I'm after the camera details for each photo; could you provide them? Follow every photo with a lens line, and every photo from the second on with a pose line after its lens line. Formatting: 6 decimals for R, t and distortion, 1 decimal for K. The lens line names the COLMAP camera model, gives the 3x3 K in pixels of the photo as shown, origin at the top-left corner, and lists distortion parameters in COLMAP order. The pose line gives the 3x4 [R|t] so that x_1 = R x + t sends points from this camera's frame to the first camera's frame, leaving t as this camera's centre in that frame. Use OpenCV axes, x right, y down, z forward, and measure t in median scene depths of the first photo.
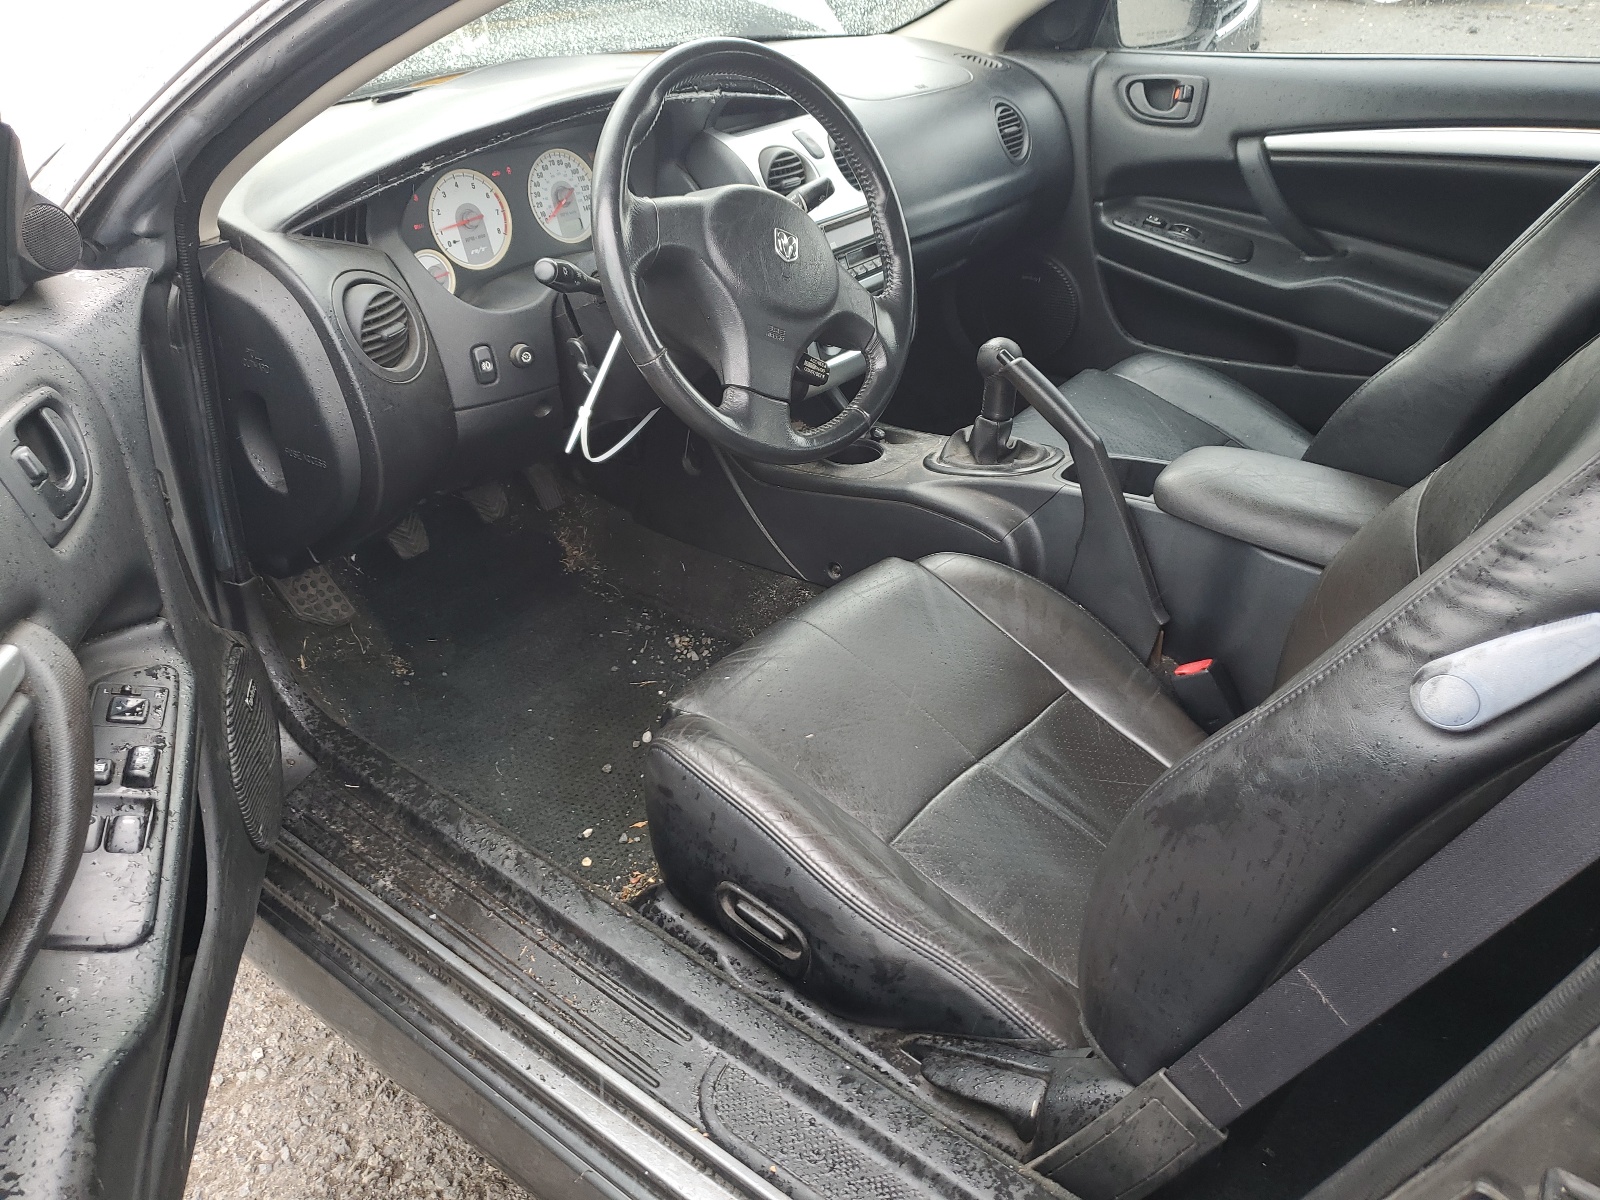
lens RADIAL K [[1209.1, 0, 798.3], [0, 1209.1, 594.3], [0, 0, 1]] dist [0.000644, -0.000676]
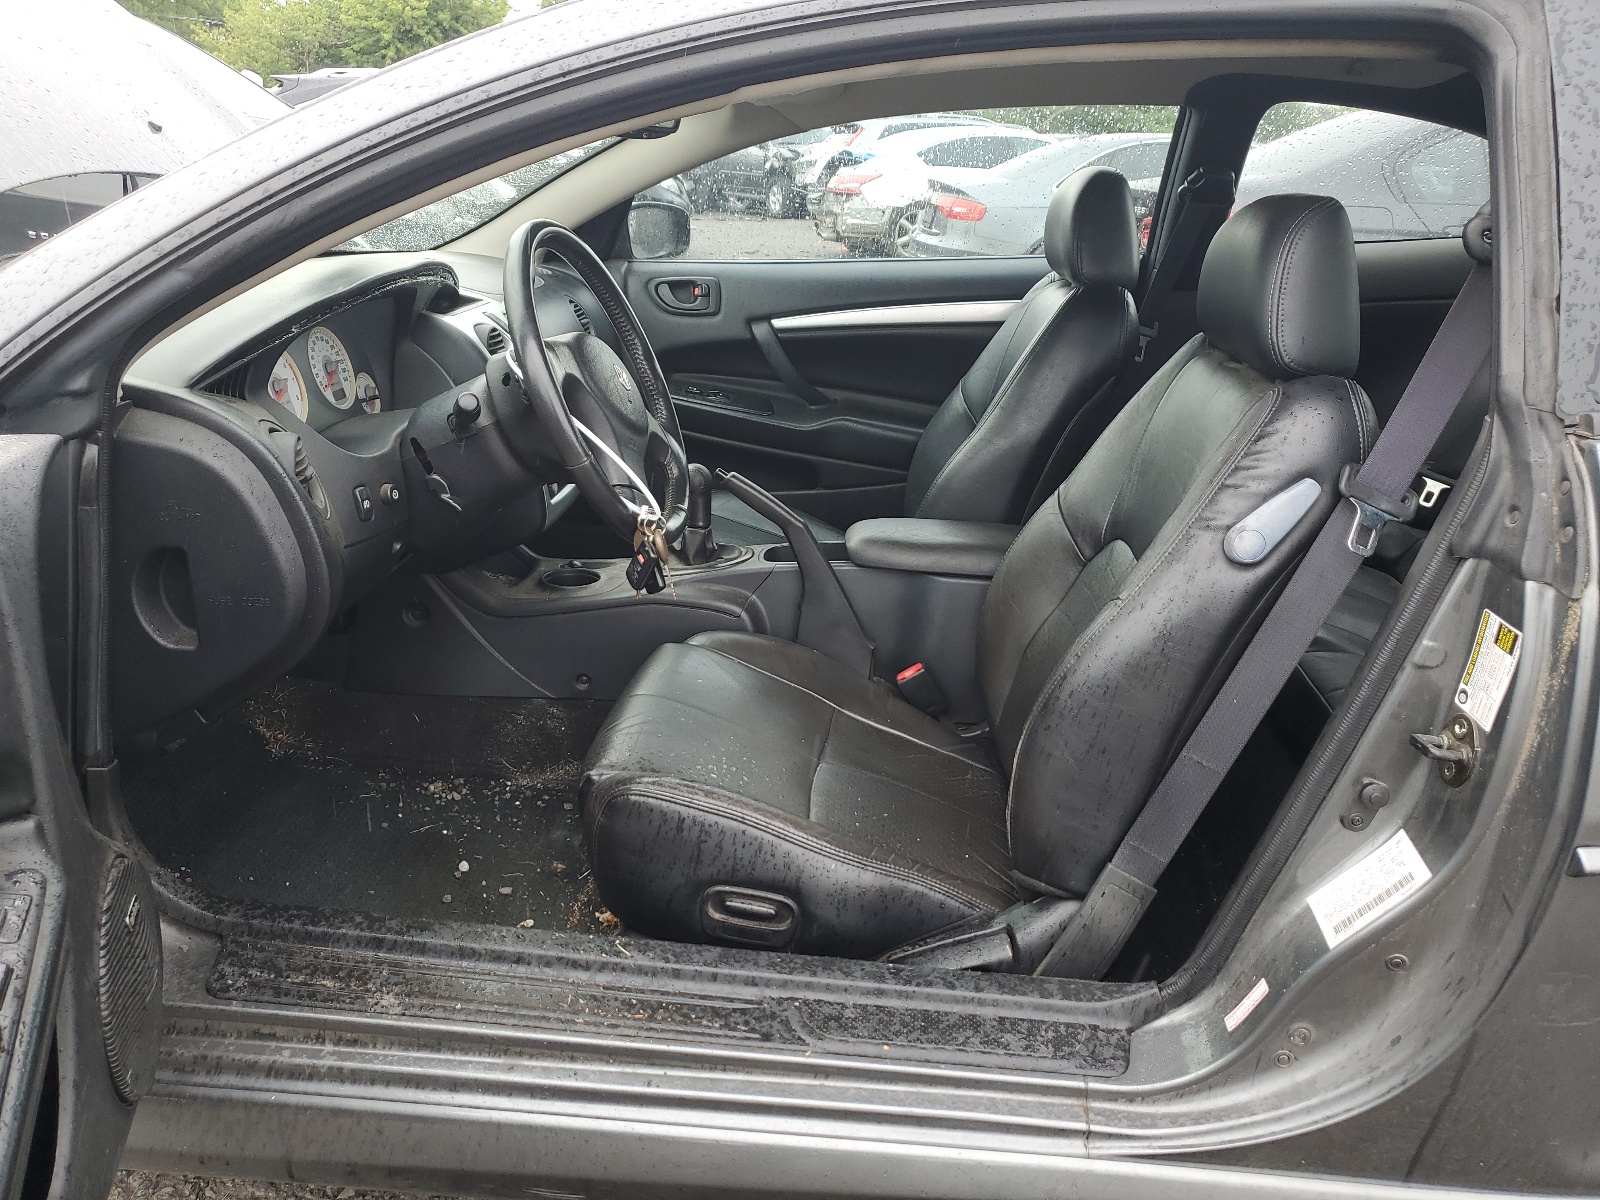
lens RADIAL K [[1209.1, 0, 802.4], [0, 1209.1, 604.0], [0, 0, 1]] dist [0.000644, -0.000676]
pose [[0.837429, -0.150570, 0.525397, -0.426343], [0.240698, 0.964663, -0.107192, 0.089882], [-0.490691, 0.216227, 0.844078, -0.075042]]
